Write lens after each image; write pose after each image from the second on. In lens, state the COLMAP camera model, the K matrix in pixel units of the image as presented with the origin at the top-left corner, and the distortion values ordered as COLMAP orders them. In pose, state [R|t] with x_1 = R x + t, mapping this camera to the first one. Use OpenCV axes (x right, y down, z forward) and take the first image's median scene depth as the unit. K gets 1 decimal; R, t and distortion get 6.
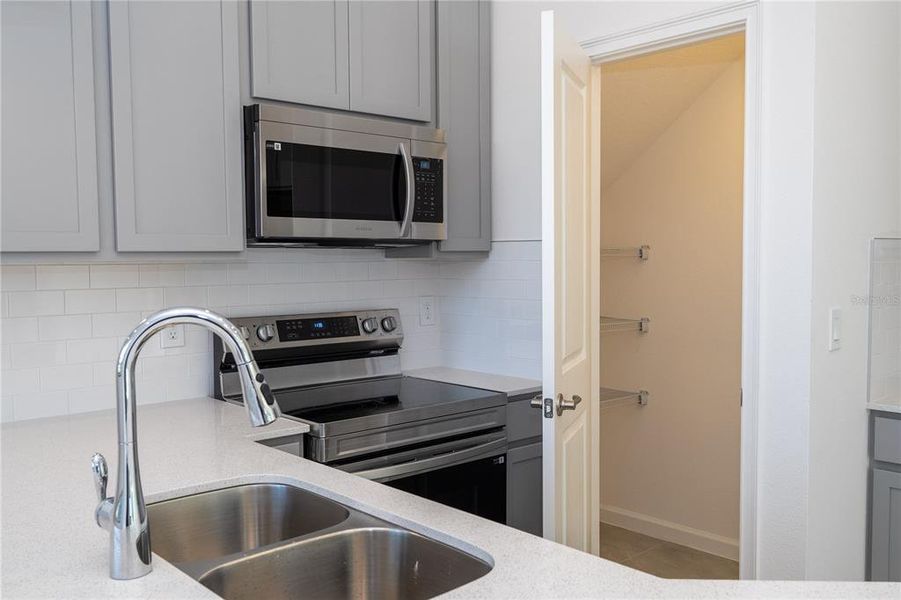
lens RADIAL K [[785.4, 0, 456.0], [0, 785.4, 298.9], [0, 0, 1]] dist [0.006998, 0.000922]
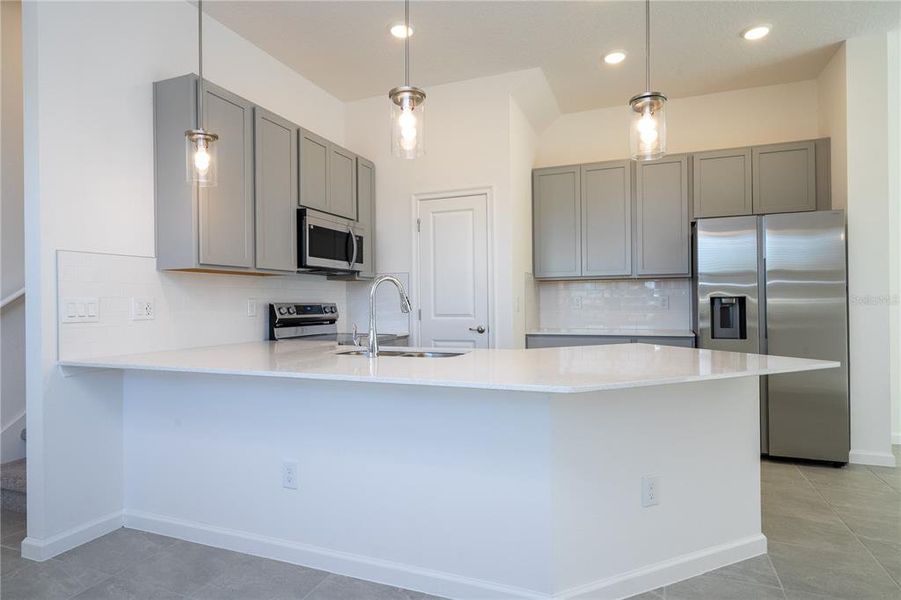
lens RADIAL K [[499.5, 0, 455.2], [0, 499.5, 298.1], [0, 0, 1]] dist [0.002015, 0.000314]
pose [[0.900686, 0.001565, 0.434467, -0.427696], [0.025923, 0.998018, -0.057336, 0.099073], [-0.433696, 0.062904, 0.898861, -0.443964]]
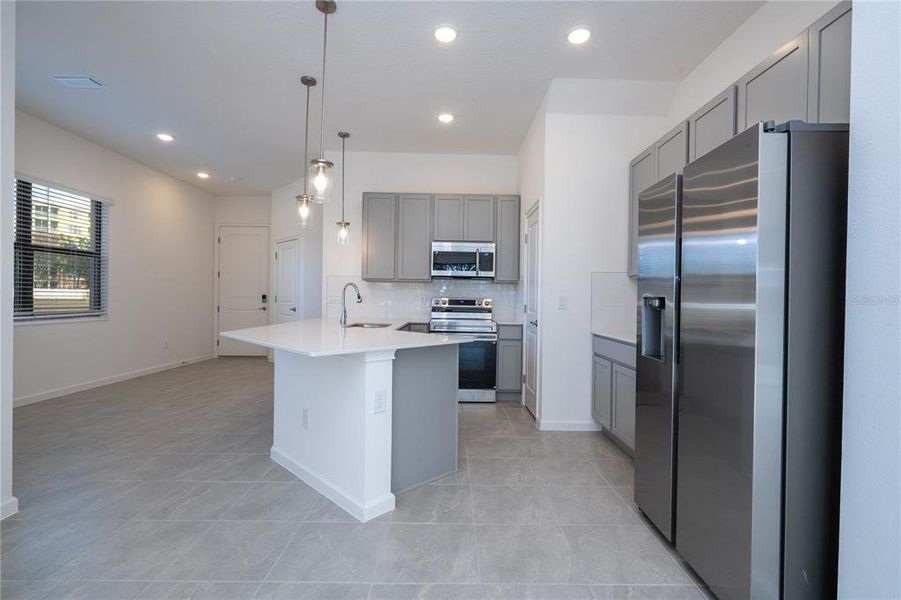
lens RADIAL K [[404.3, 0, 456.2], [0, 404.3, 299.3], [0, 0, 1]] dist [-0.005420, 0.000492]
pose [[0.742955, 0.020118, -0.669039, 1.046784], [-0.053987, 0.998093, -0.029938, 0.081865], [0.667161, 0.058362, 0.742624, -0.364336]]
